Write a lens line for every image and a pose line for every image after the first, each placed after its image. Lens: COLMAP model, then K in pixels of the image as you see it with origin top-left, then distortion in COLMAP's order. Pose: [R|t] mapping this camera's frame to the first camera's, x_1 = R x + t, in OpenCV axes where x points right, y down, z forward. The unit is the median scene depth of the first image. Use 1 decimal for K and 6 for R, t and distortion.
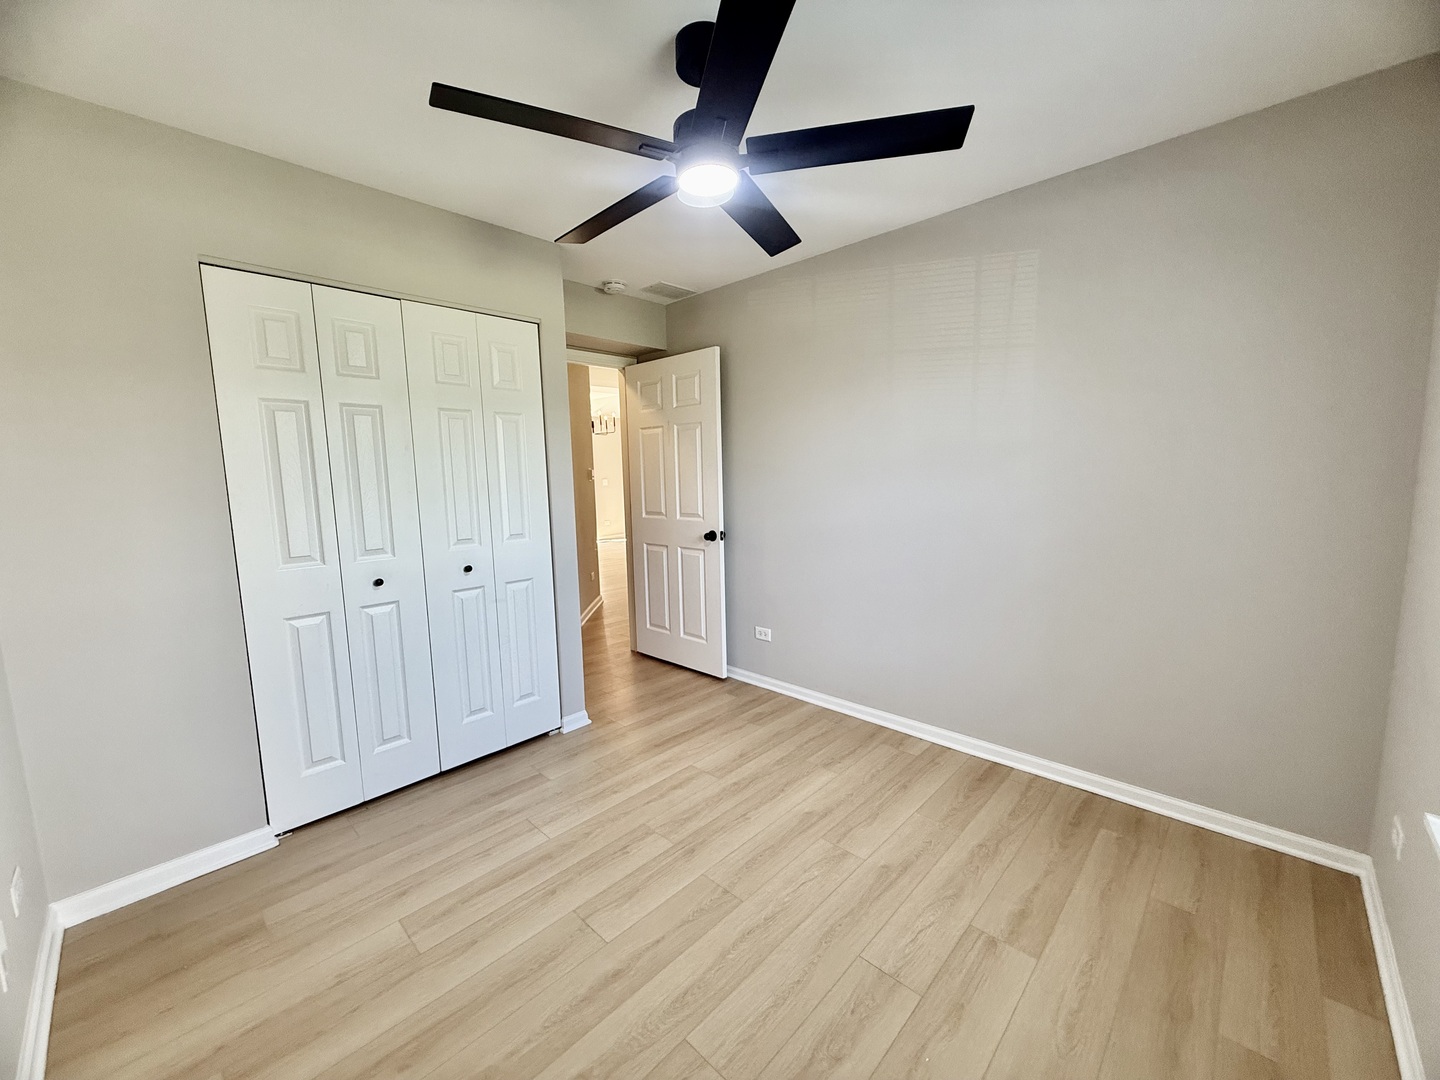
lens RADIAL K [[586.9, 0, 720.0], [0, 586.9, 540.0], [0, 0, 1]] dist [-0.007740, 0.000008]
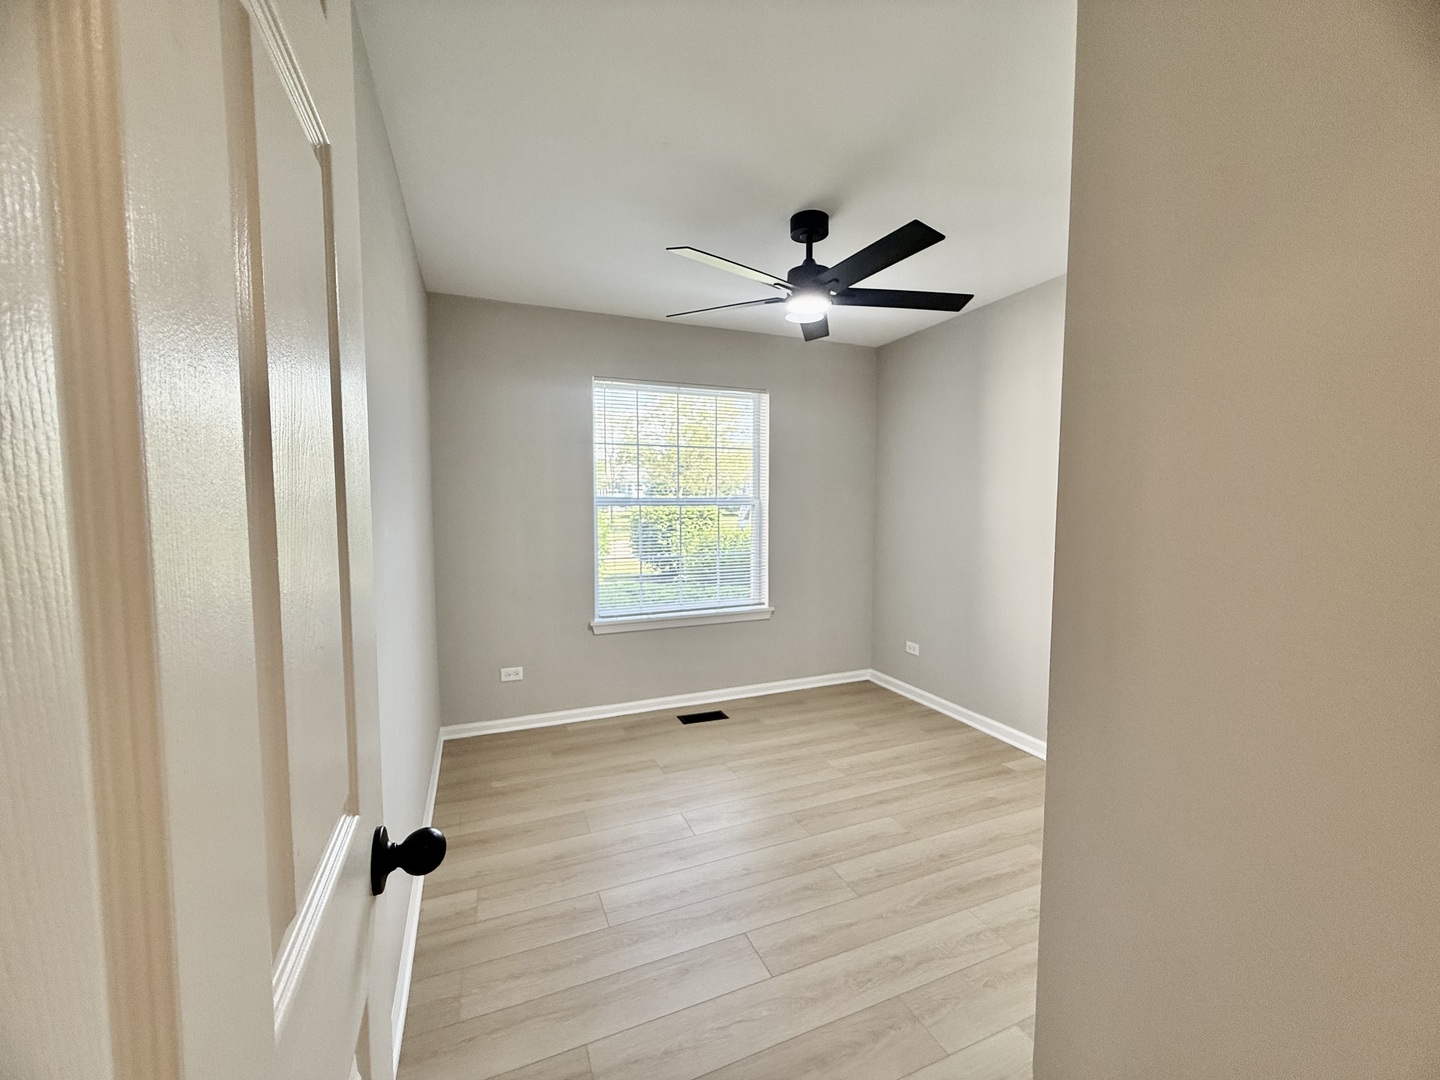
lens RADIAL K [[586.9, 0, 720.0], [0, 586.9, 540.0], [0, 0, 1]] dist [-0.007740, 0.000008]
pose [[-0.921732, -0.000902, 0.387826, -0.284960], [0.064231, 0.985832, 0.154948, -0.195615], [-0.382471, 0.167731, -0.908615, 1.832744]]
